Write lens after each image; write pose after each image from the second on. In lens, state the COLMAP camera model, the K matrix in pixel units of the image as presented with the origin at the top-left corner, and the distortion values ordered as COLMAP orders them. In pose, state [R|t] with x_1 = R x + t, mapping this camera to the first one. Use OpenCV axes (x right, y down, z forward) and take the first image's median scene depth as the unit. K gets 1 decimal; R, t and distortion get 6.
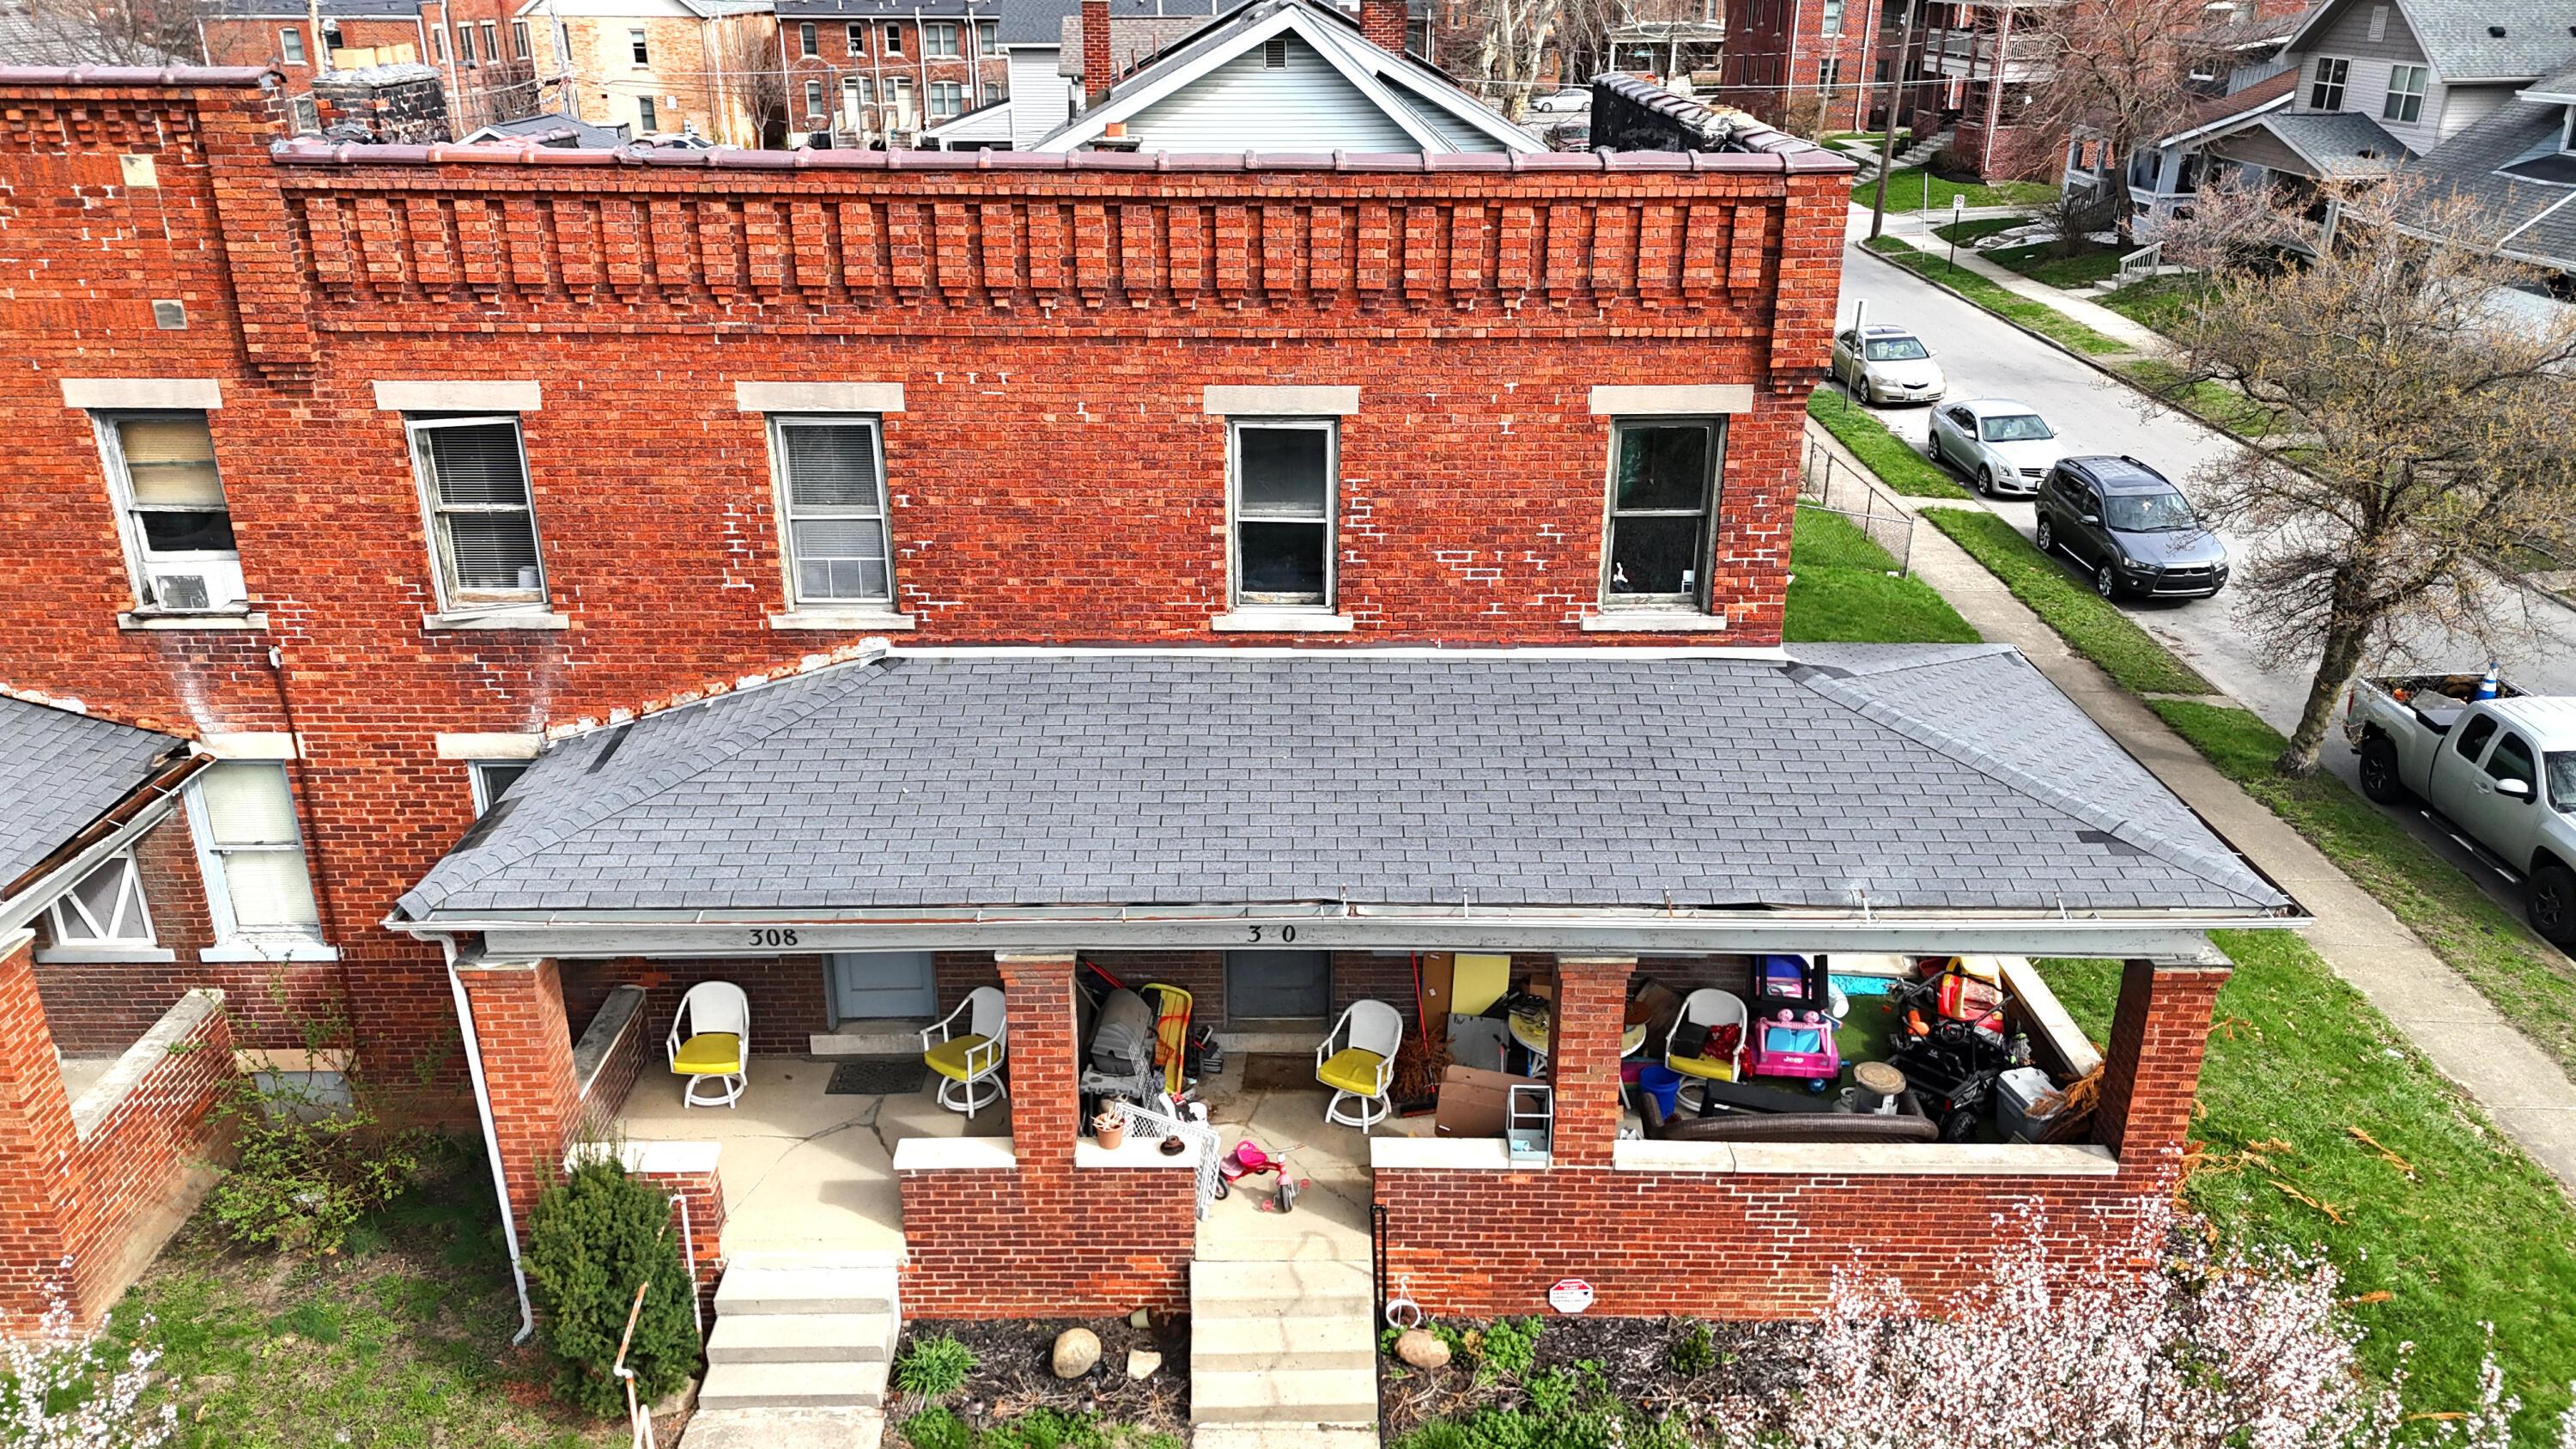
lens RADIAL K [[1886.1, 0, 1293.9], [0, 1886.1, 719.4], [0, 0, 1]] dist [0.083032, -0.078208]
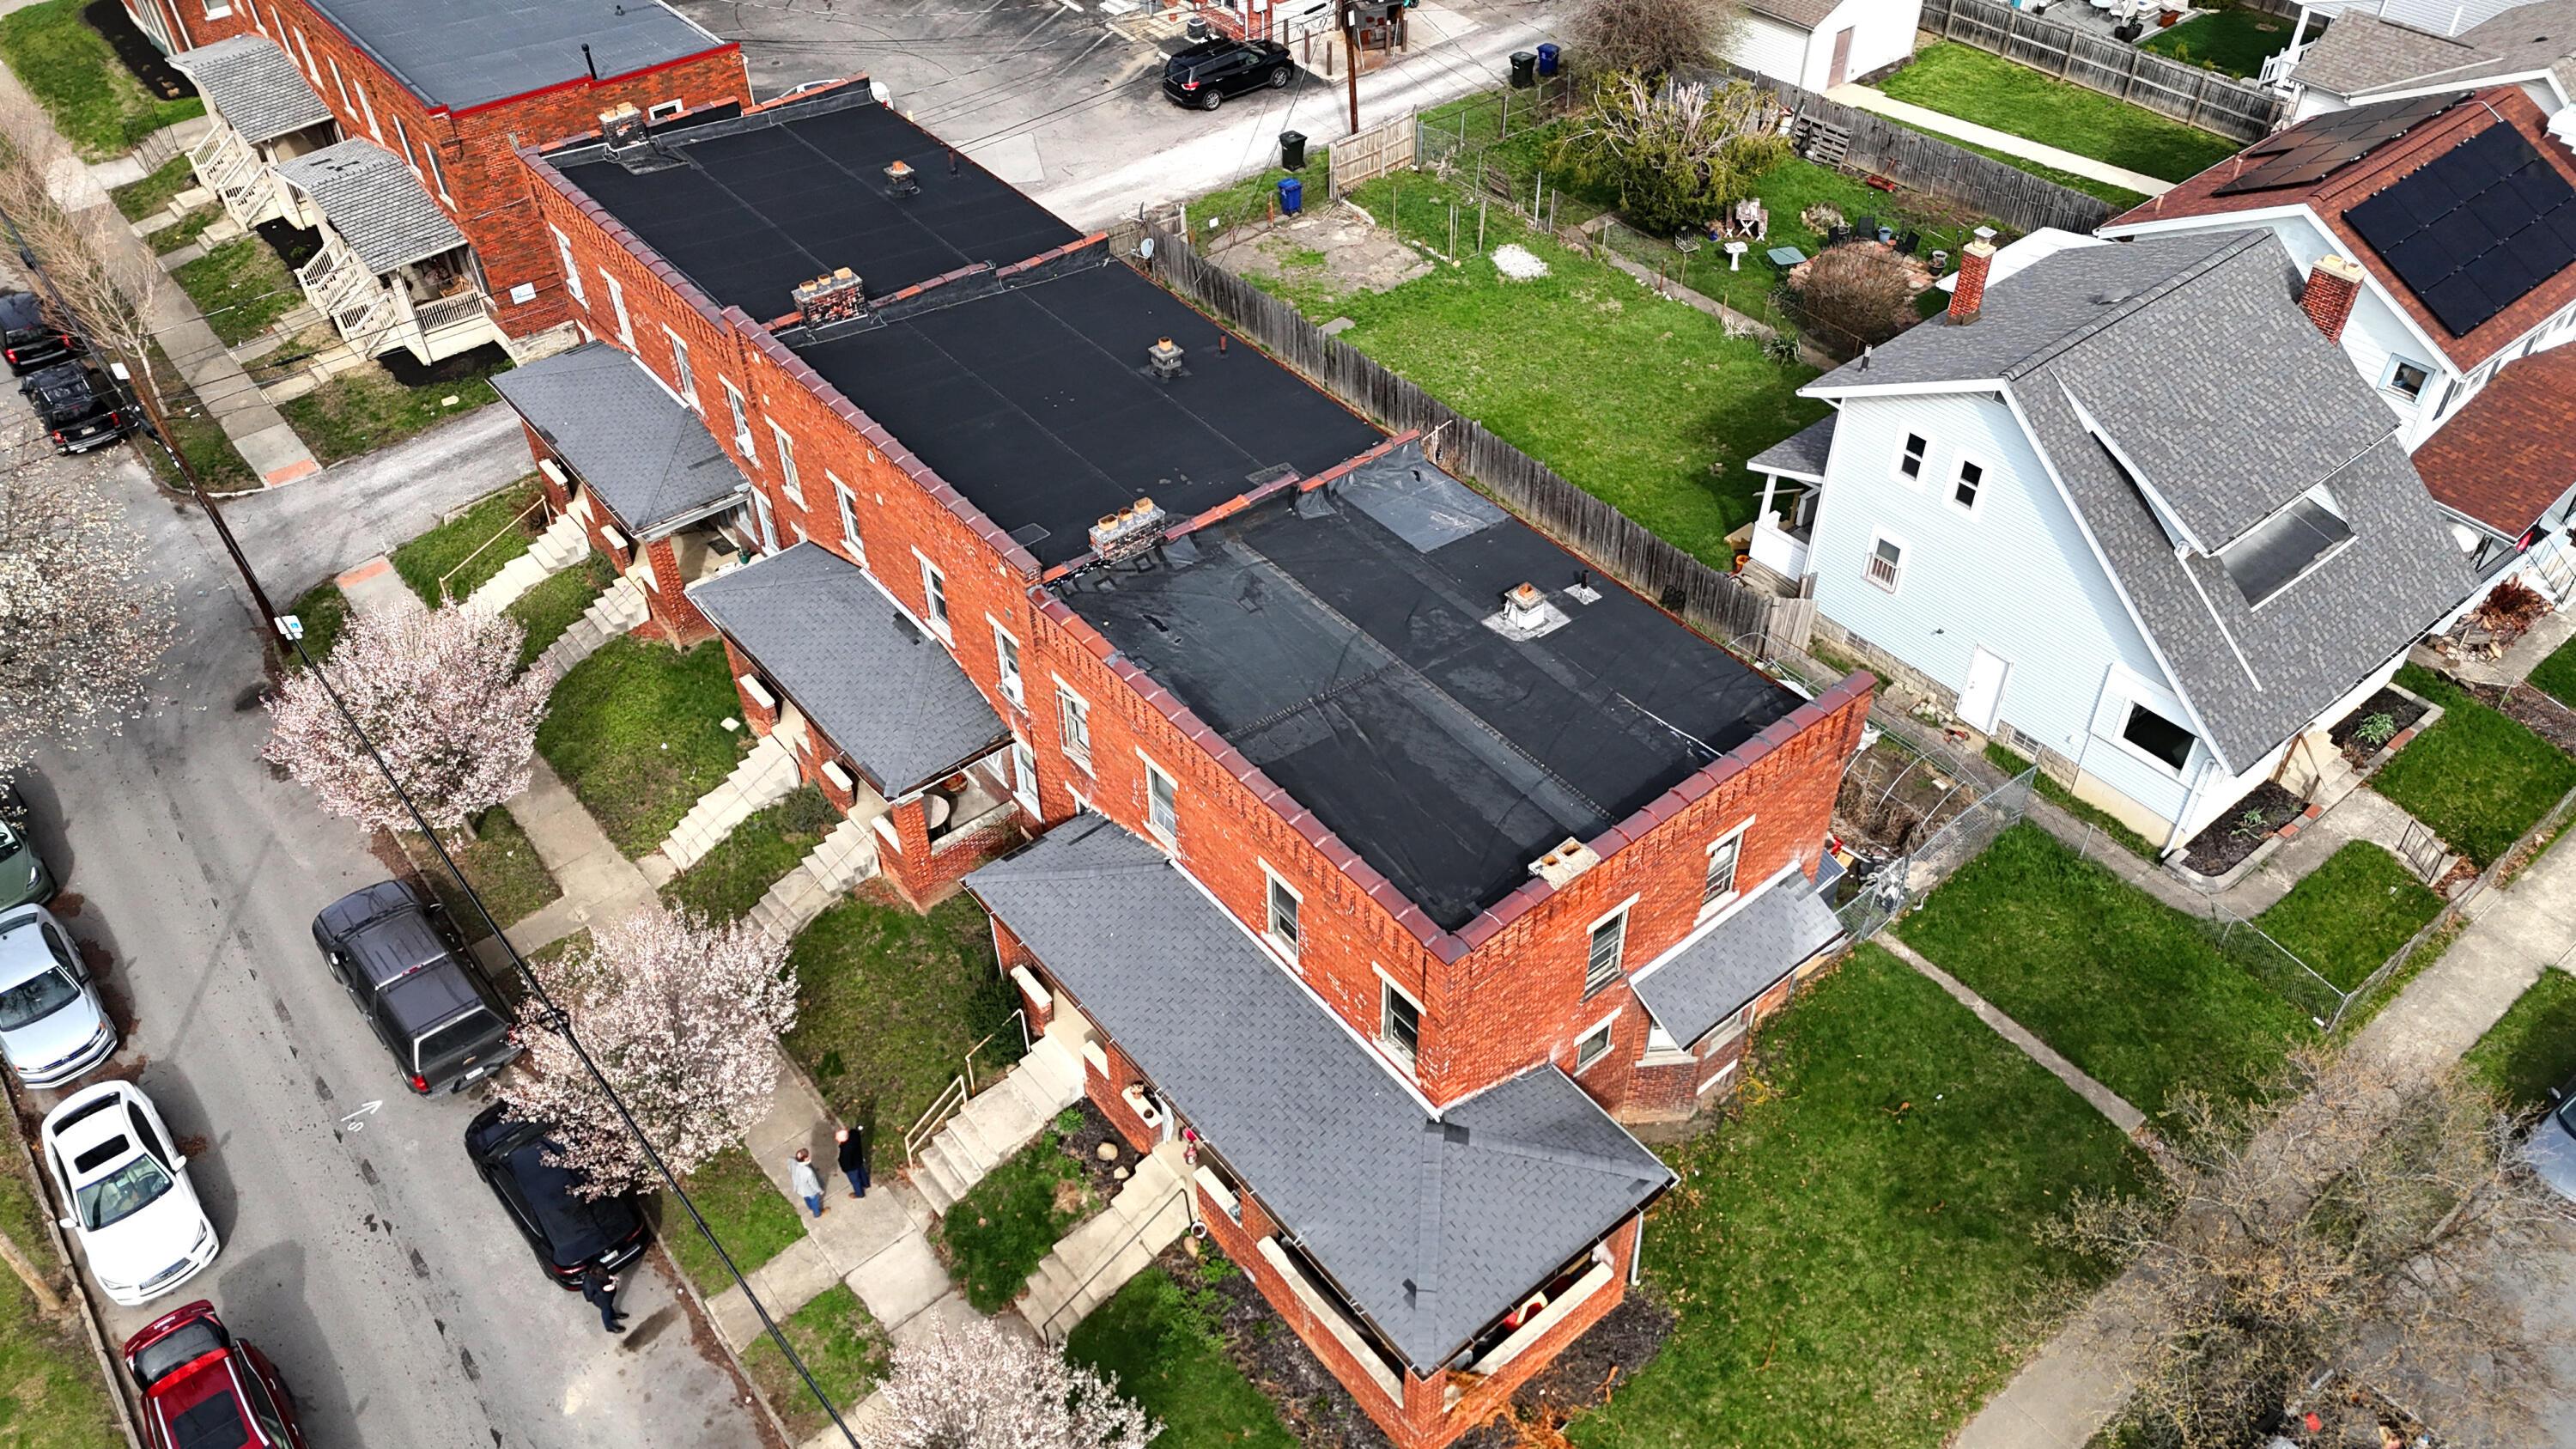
lens RADIAL K [[1886.1, 0, 1298.9], [0, 1886.1, 728.7], [0, 0, 1]] dist [0.083032, -0.078208]
pose [[0.624348, 0.516646, -0.585890, 1.126311], [-0.279757, 0.848177, 0.449813, -1.232710], [0.729332, -0.116933, 0.674093, -0.395920]]
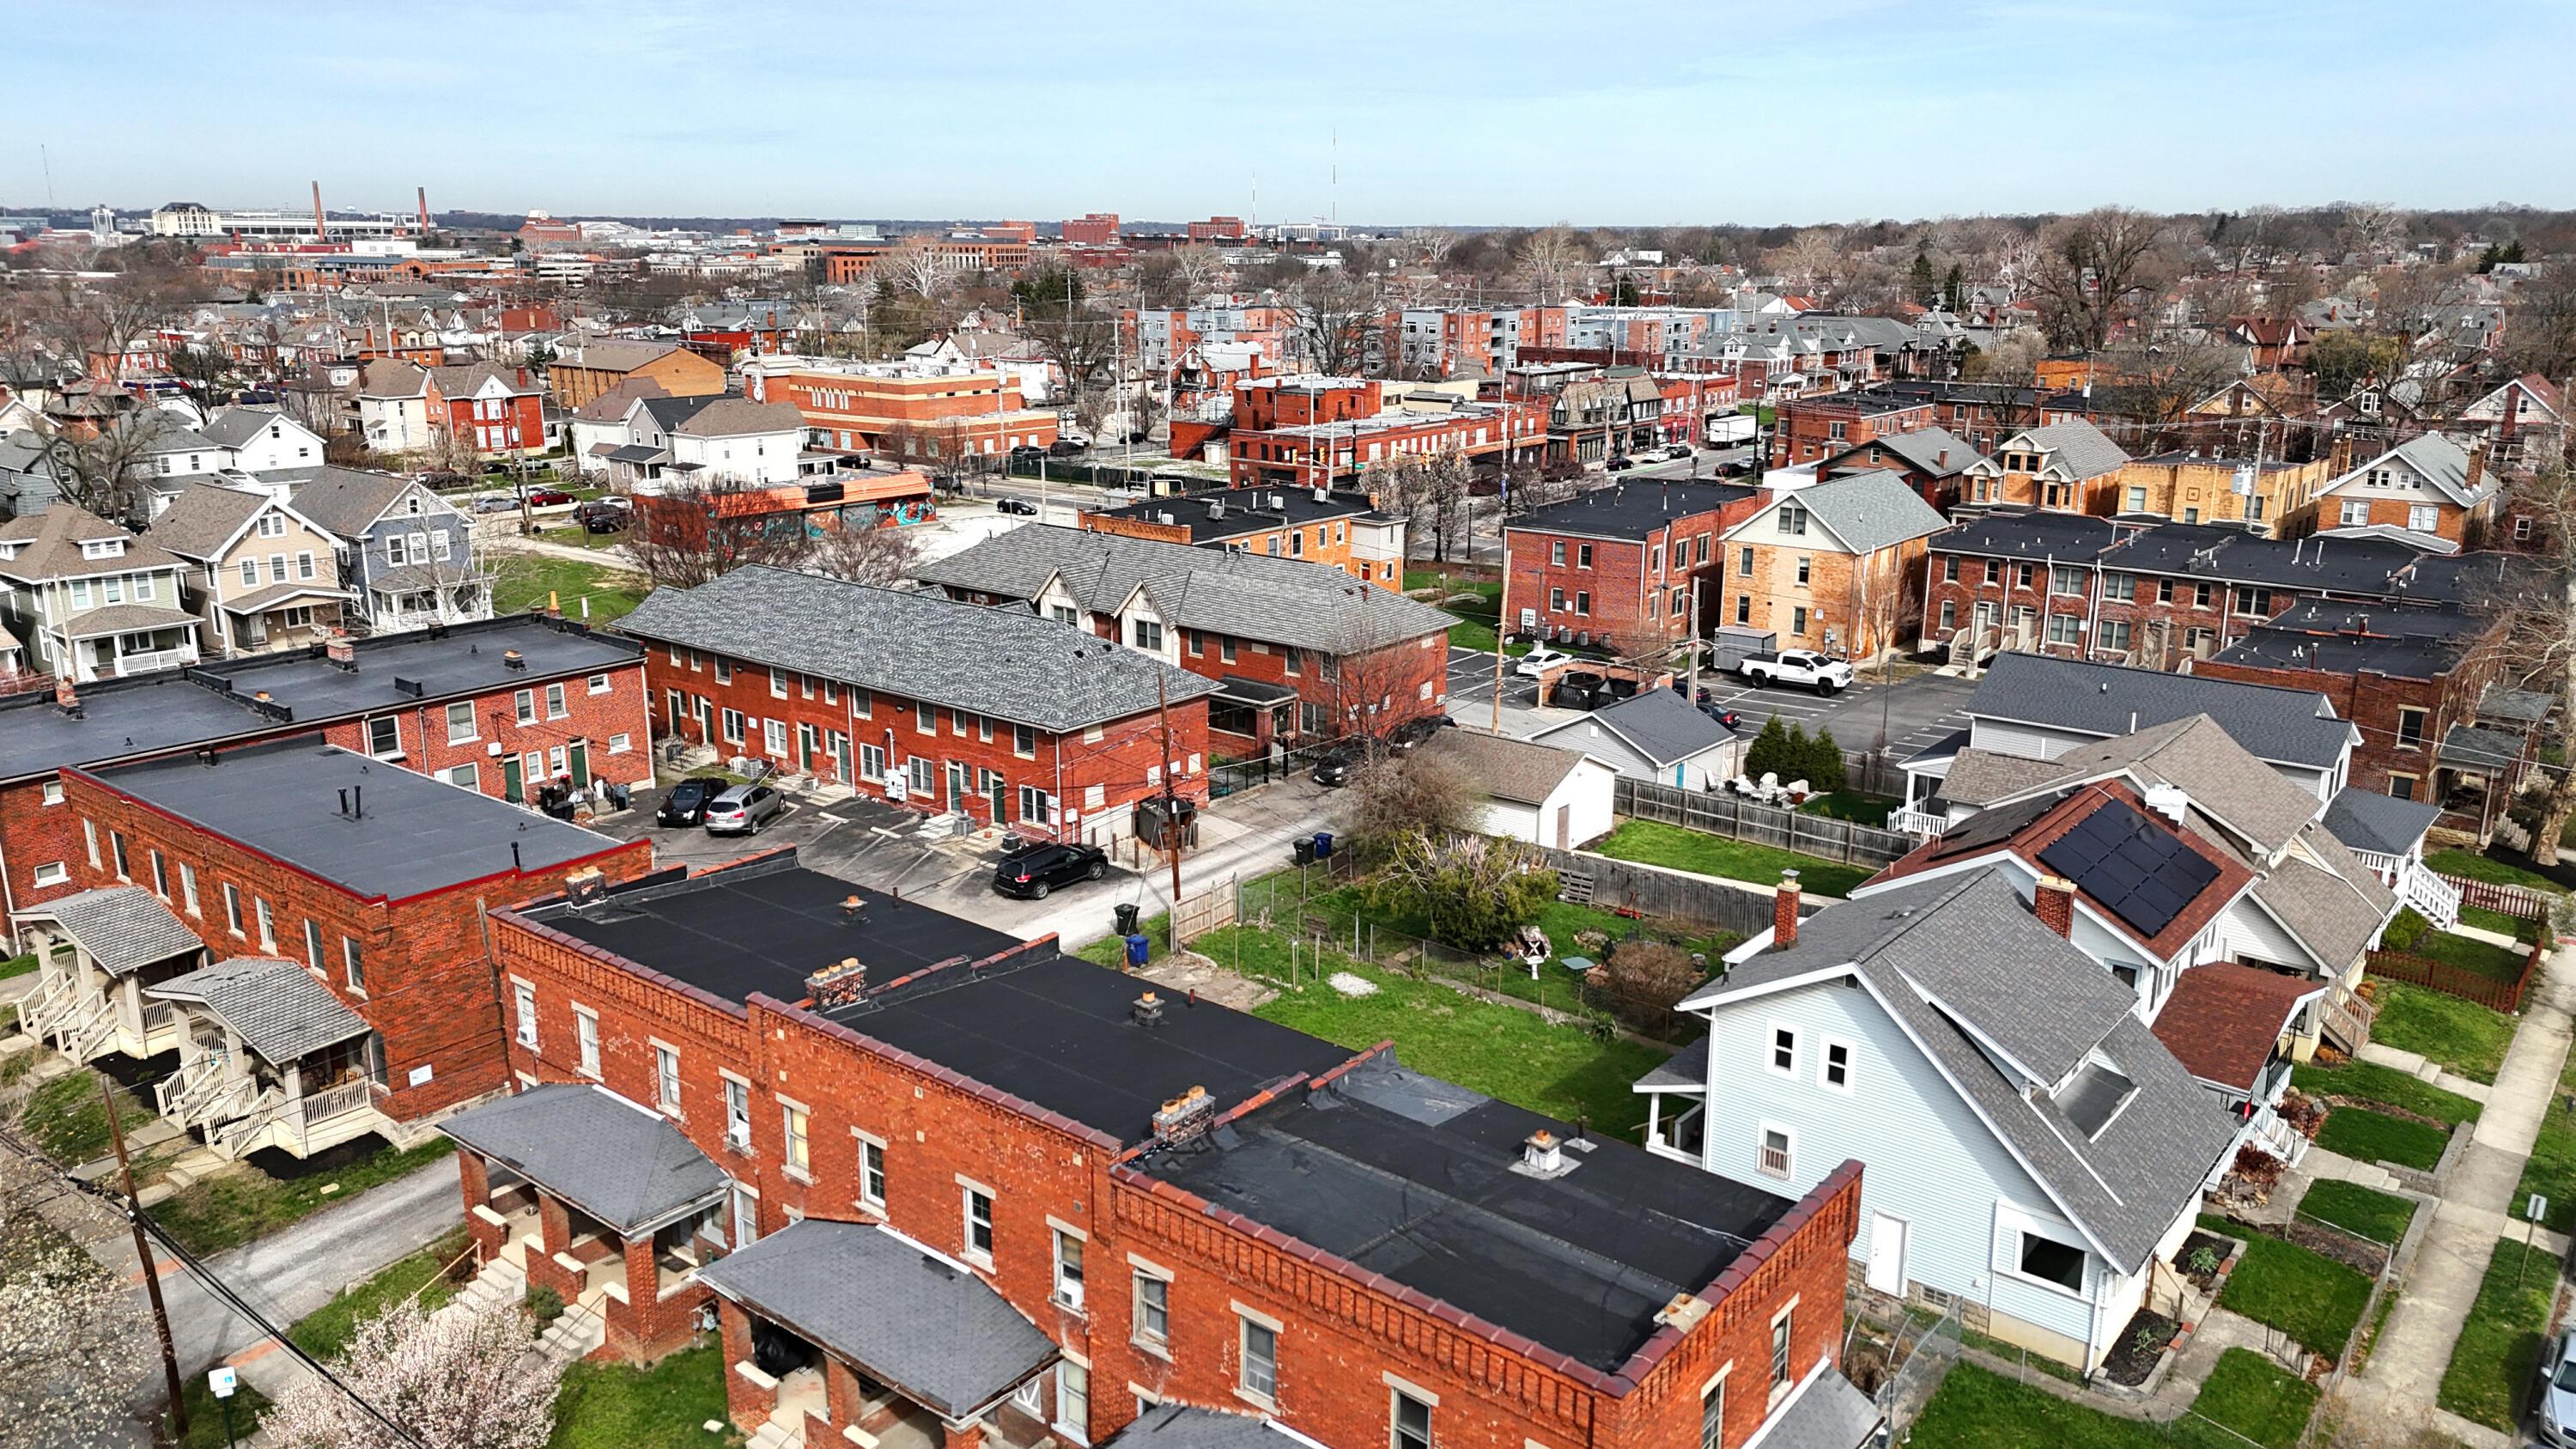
lens RADIAL K [[1886.1, 0, 1297.0], [0, 1886.1, 722.7], [0, 0, 1]] dist [0.083032, -0.078208]
pose [[0.775449, 0.163718, -0.609816, 1.108178], [-0.239114, 0.970010, -0.043641, -0.780874], [0.584383, 0.179657, 0.791341, -0.999722]]
